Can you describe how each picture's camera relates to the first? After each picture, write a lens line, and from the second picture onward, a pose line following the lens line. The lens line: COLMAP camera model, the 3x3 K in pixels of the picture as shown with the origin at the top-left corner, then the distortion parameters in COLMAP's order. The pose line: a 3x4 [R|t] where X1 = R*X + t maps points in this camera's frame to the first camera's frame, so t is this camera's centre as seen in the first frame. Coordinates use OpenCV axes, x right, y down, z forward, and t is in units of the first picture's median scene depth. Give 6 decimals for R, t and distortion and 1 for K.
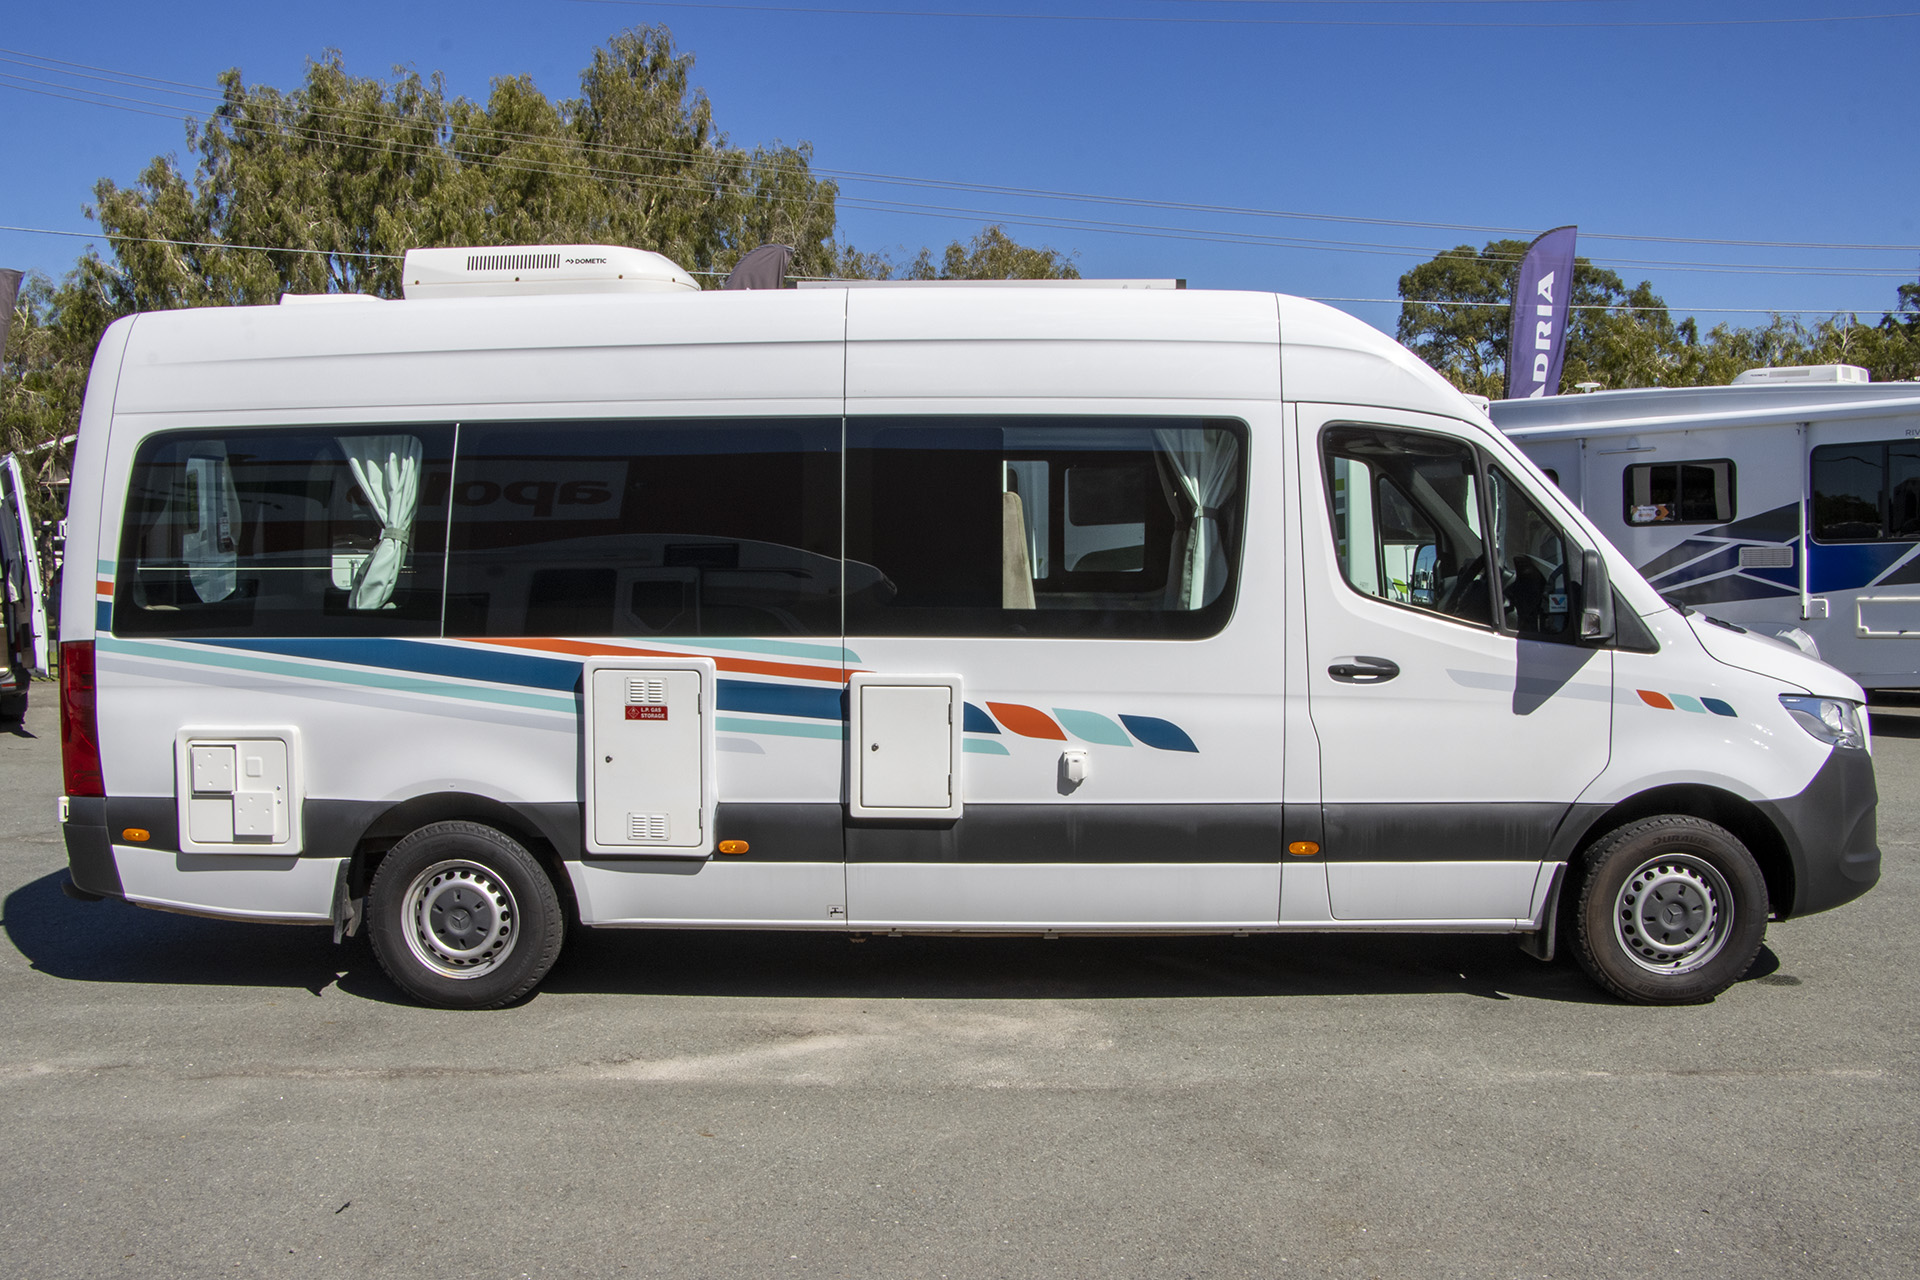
lens RADIAL K [[1728.4, 0, 961.9], [0, 1728.4, 655.8], [0, 0, 1]] dist [-0.117267, 0.082102]
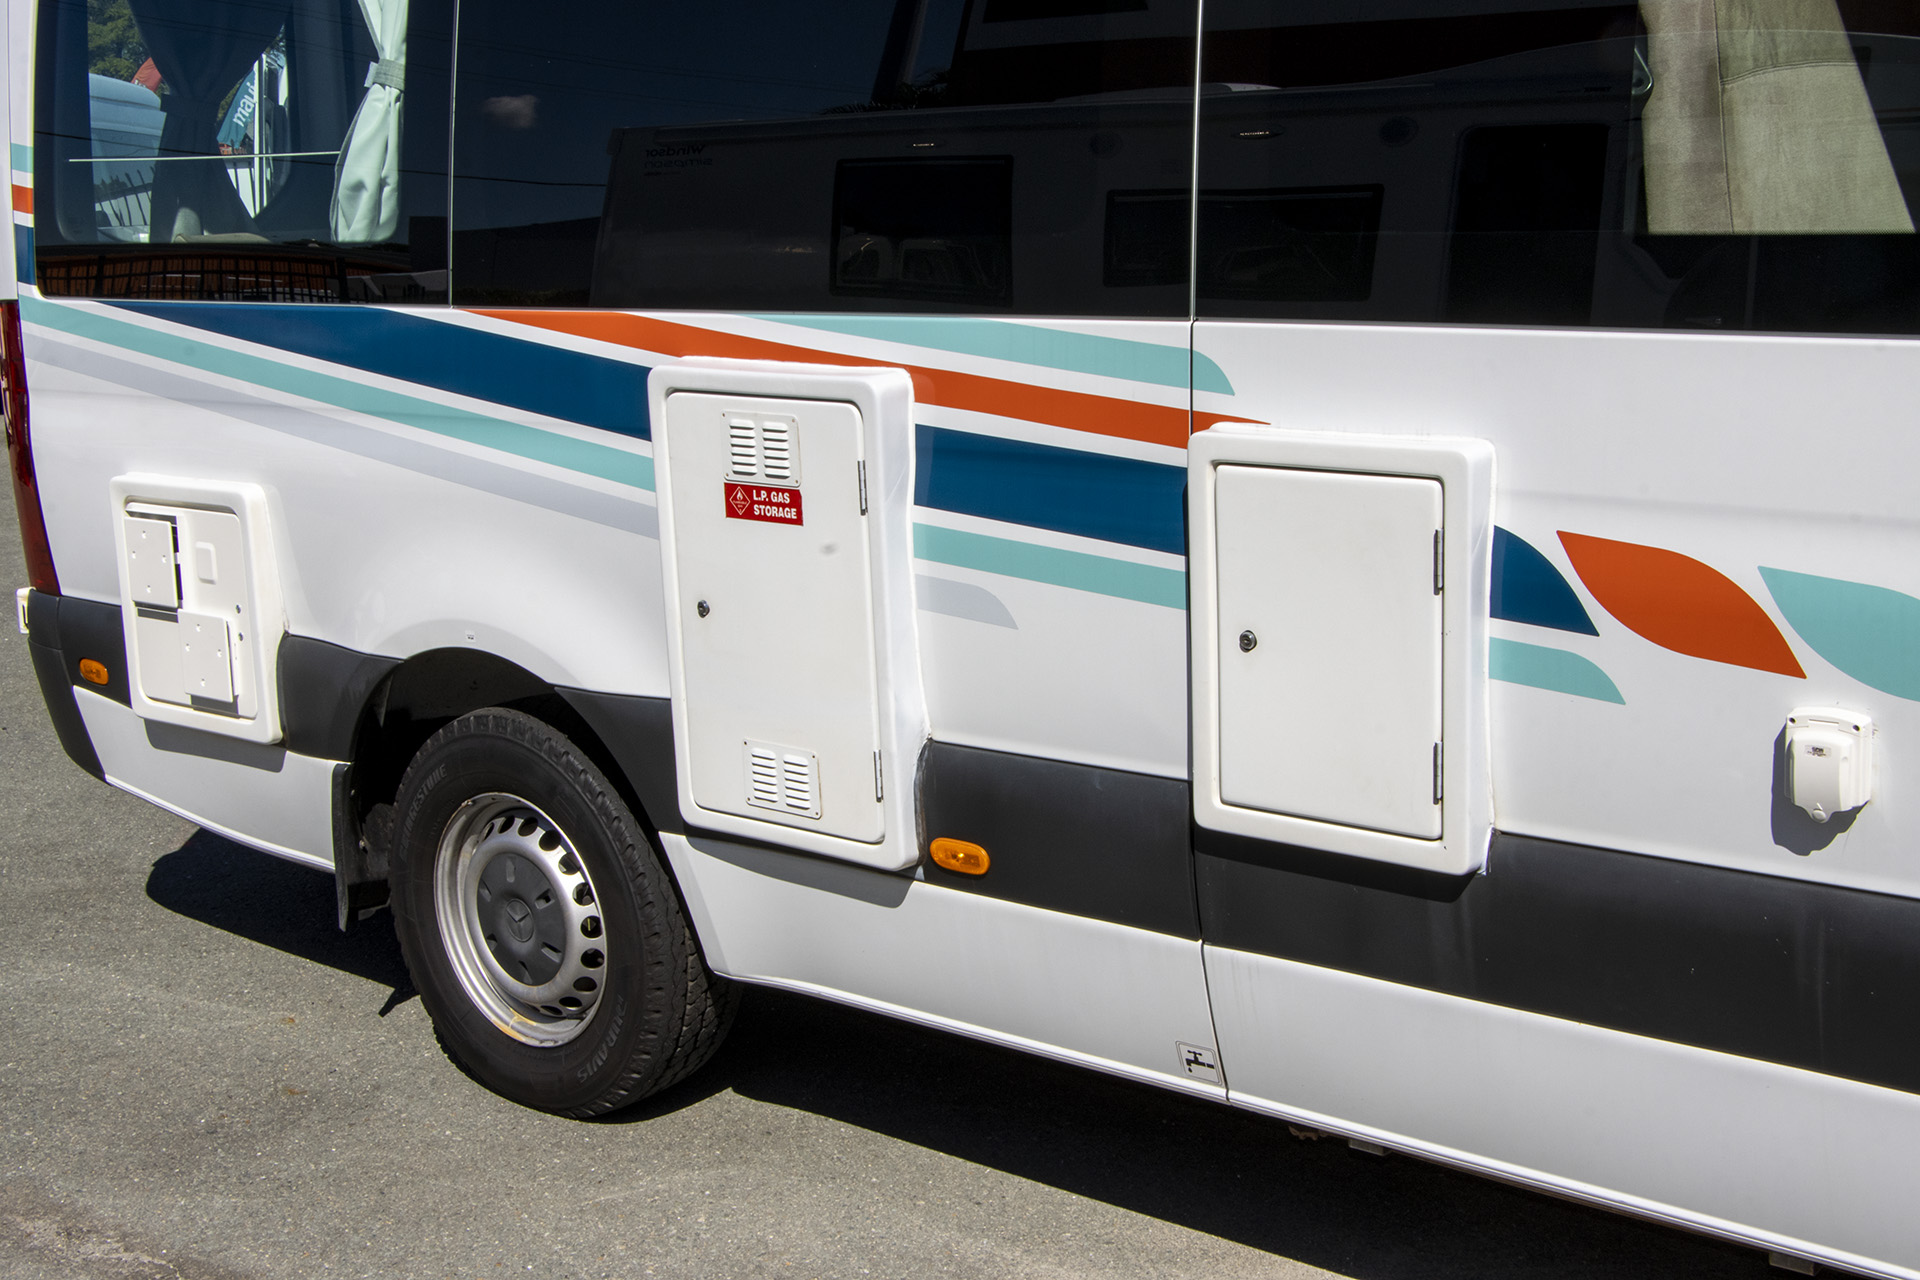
lens RADIAL K [[2469.9, 0, 948.1], [0, 2469.9, 648.3], [0, 0, 1]] dist [0.050096, 0.000000]
pose [[0.791809, 0.093616, -0.603552, 0.200021], [-0.001636, 0.988505, 0.151179, -0.020564], [0.610767, -0.118718, 0.782860, 0.565437]]
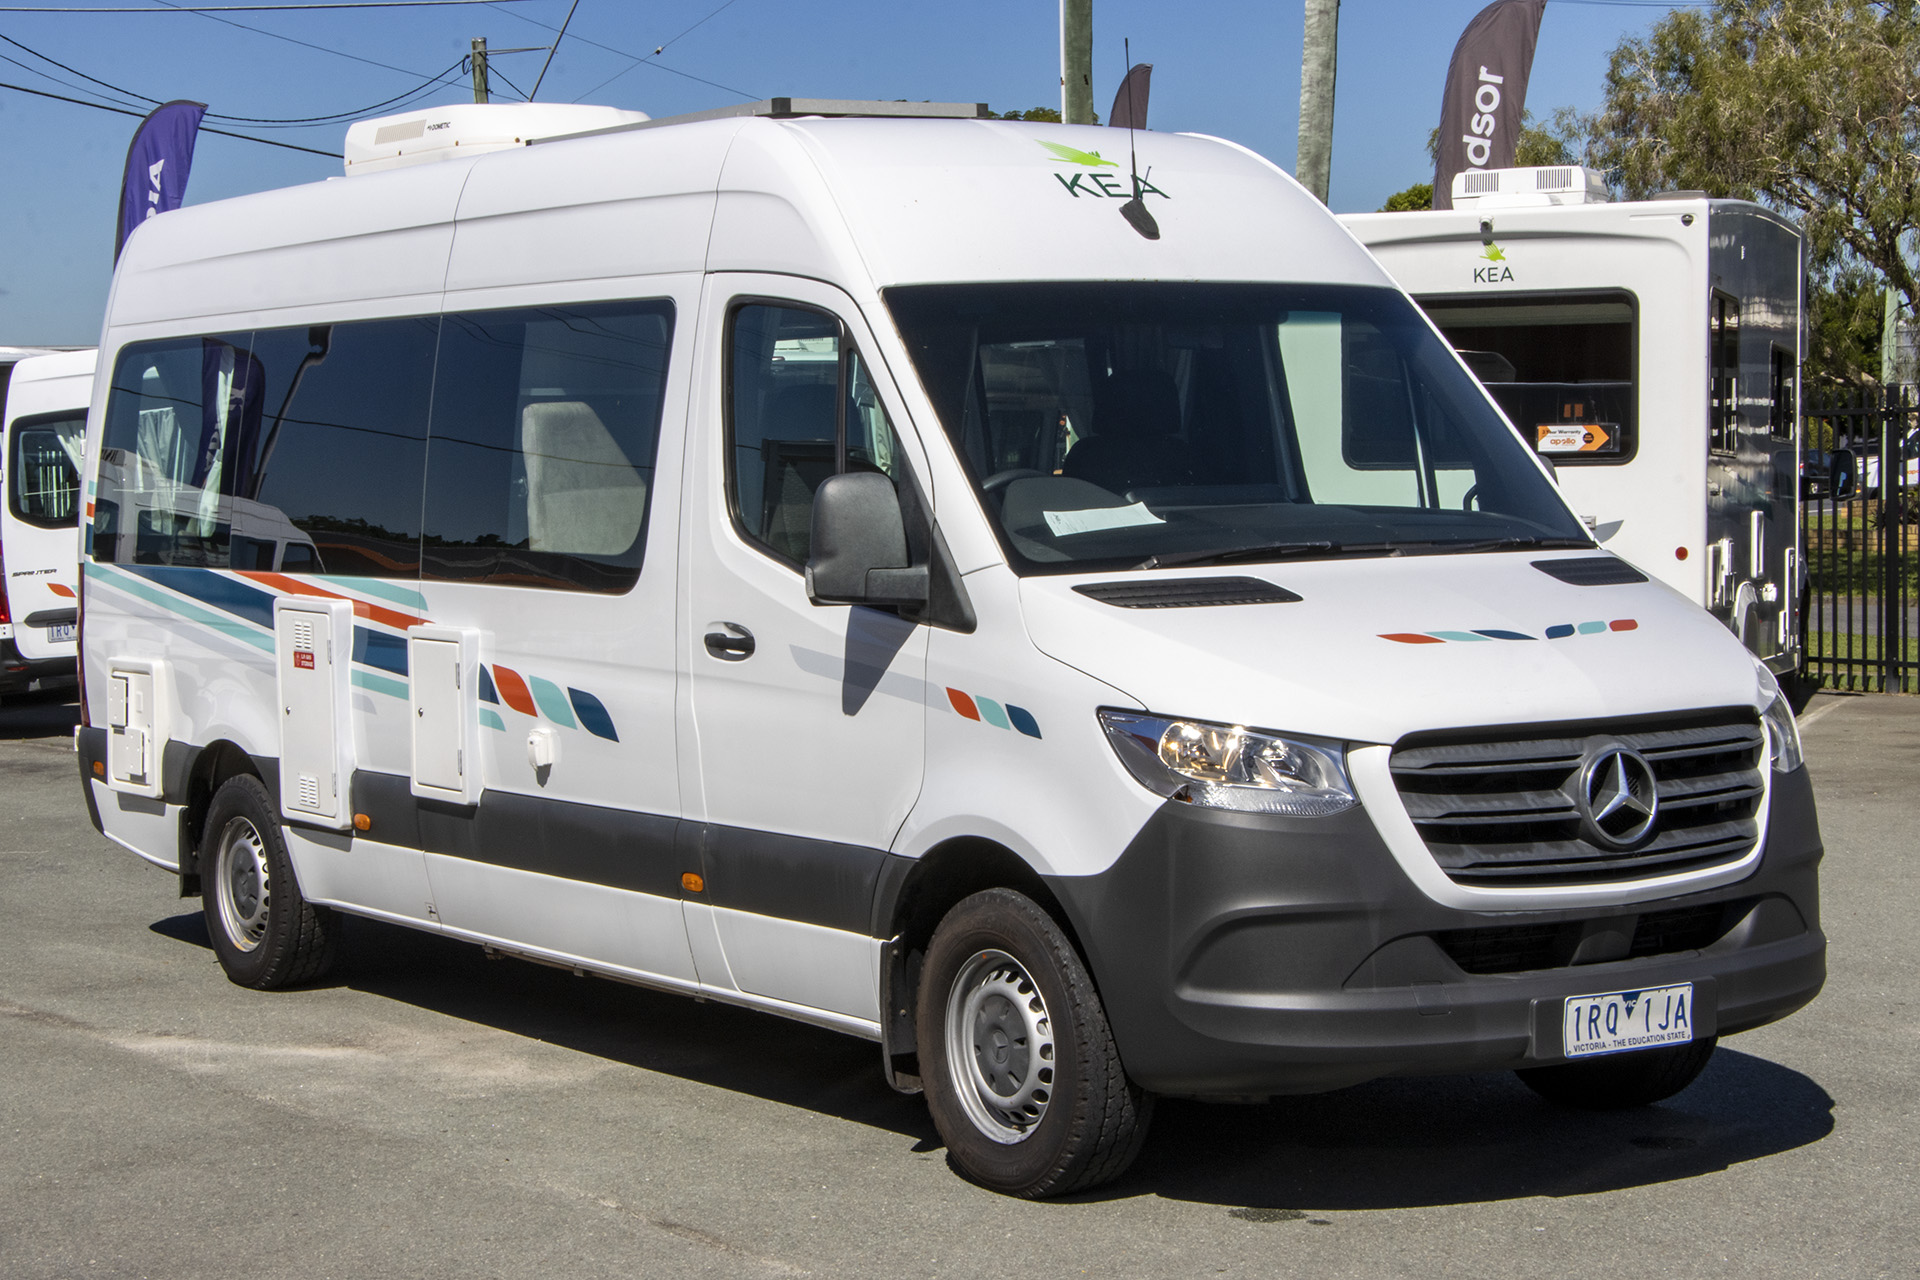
lens RADIAL K [[3537.6, 0, 912.2], [0, 3537.6, 714.0], [0, 0, 1]] dist [0.174555, 0.000000]
pose [[0.590141, 0.055087, -0.805419, 1.446105], [-0.054085, 0.998126, 0.028638, -0.007954], [0.805487, 0.026661, 0.592014, 0.175669]]
